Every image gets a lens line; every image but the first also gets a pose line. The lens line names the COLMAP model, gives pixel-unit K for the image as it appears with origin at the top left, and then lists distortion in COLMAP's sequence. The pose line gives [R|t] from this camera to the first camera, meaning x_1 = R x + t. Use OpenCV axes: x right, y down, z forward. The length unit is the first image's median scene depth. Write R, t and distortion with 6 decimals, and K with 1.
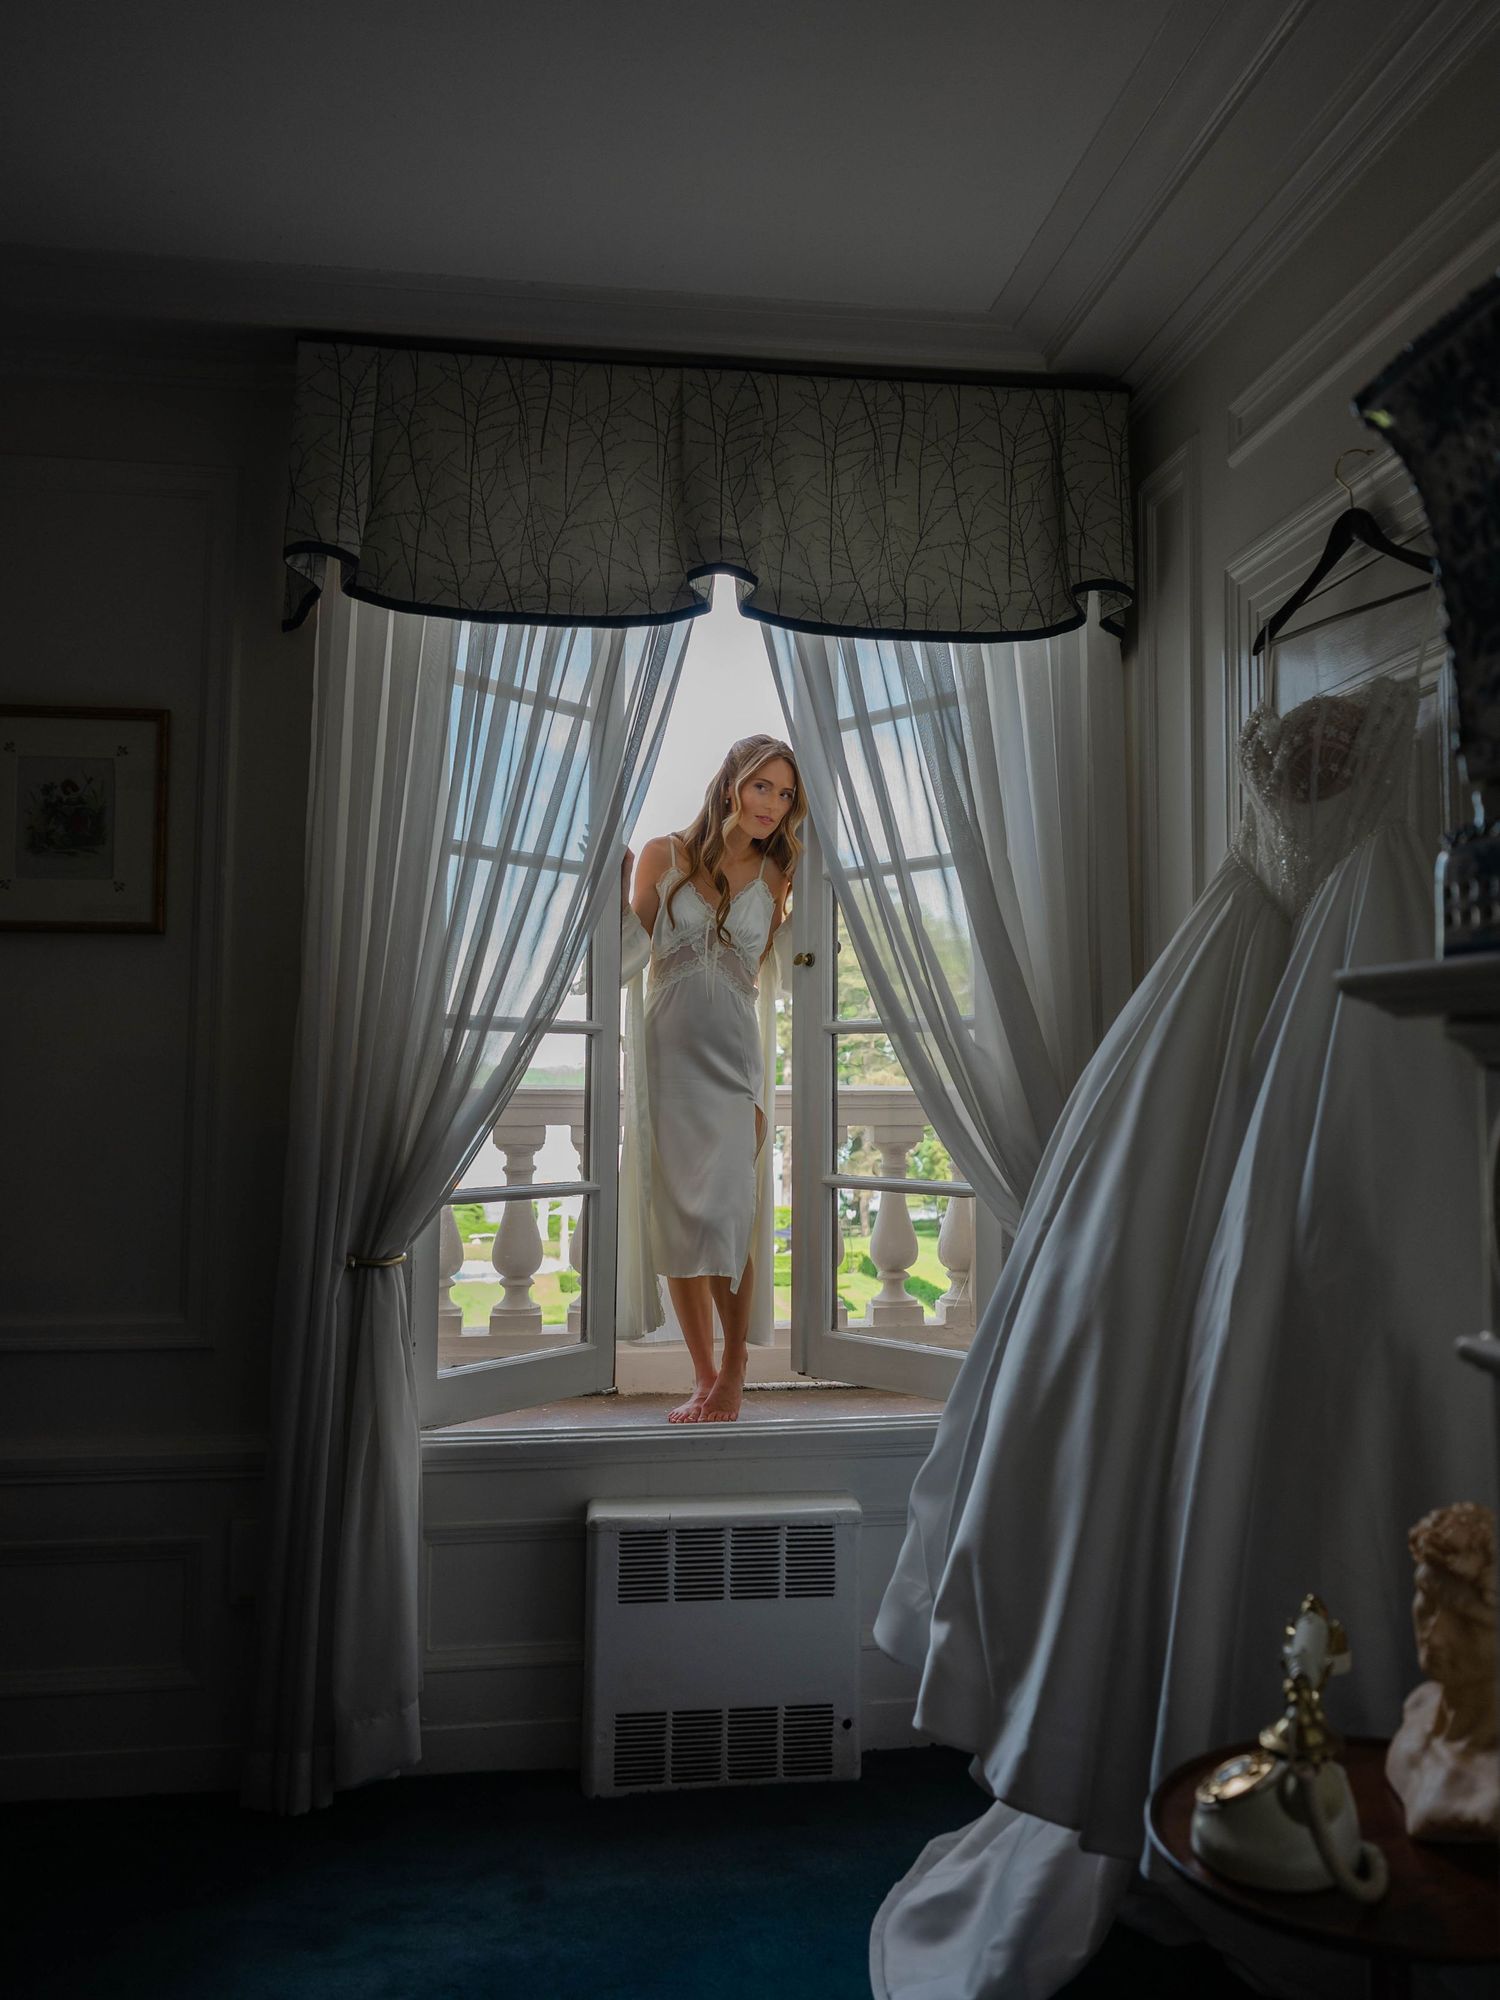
lens RADIAL K [[1788.2, 0, 806.8], [0, 1788.2, 930.4], [0, 0, 1]] dist [0.006989, 0.002755]
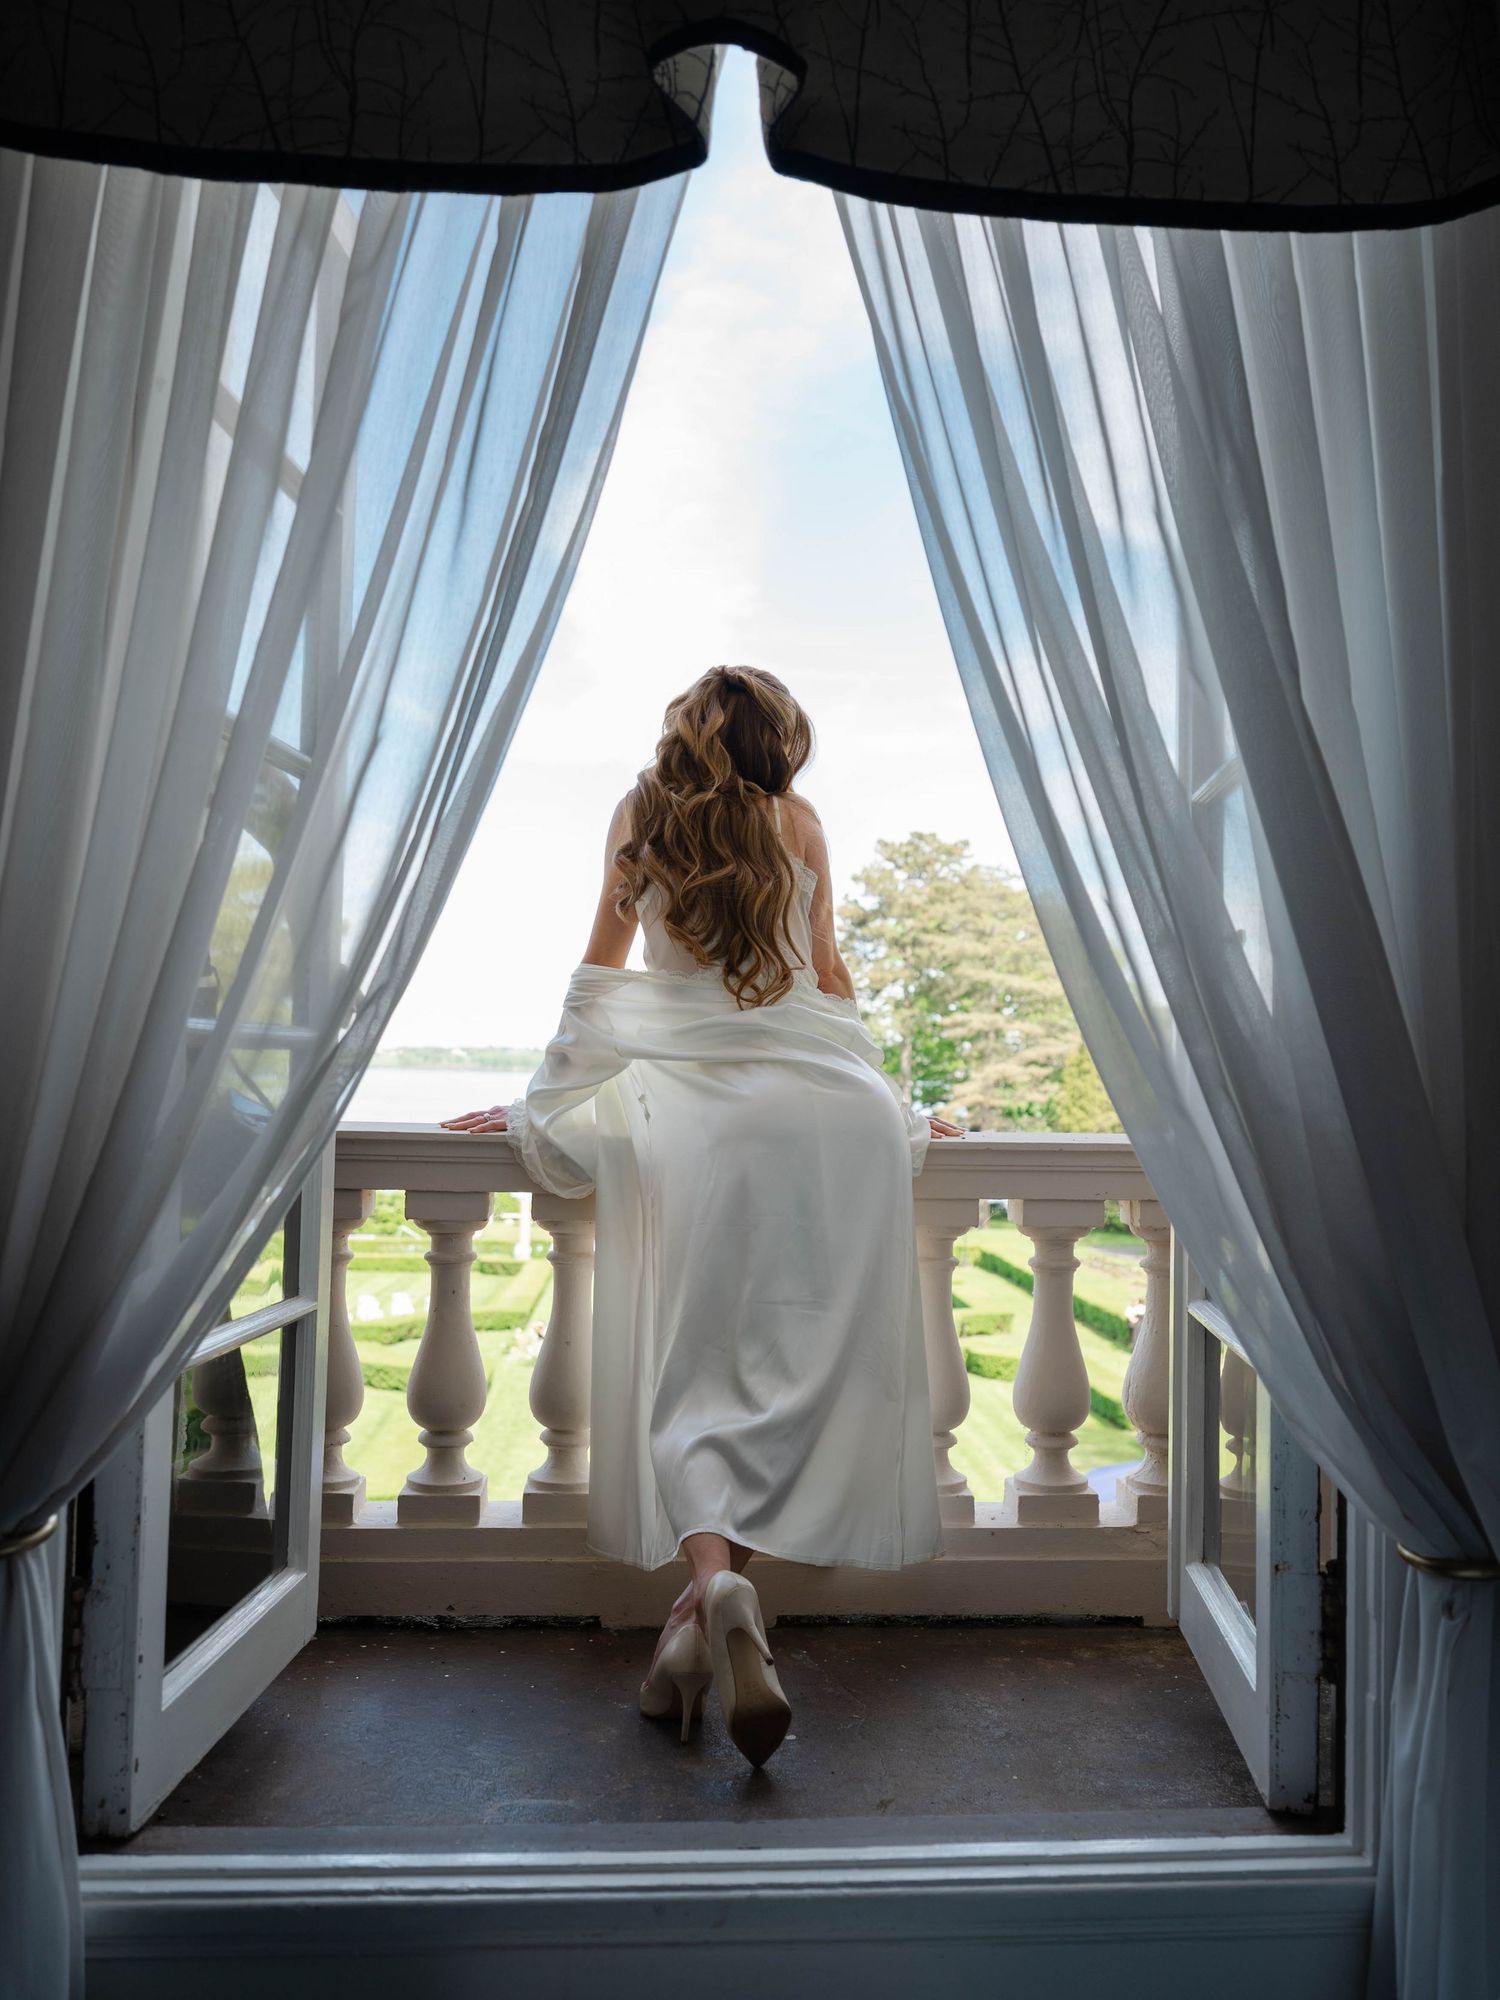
lens RADIAL K [[2019.9, 0, 750.0], [0, 2019.9, 1000.0], [0, 0, 1]] dist [0.013982, -0.003557]
pose [[0.995889, 0.014558, -0.089401, 0.007189], [-0.010777, 0.999033, 0.042633, 0.018165], [0.089935, -0.041495, 0.995083, 0.462356]]
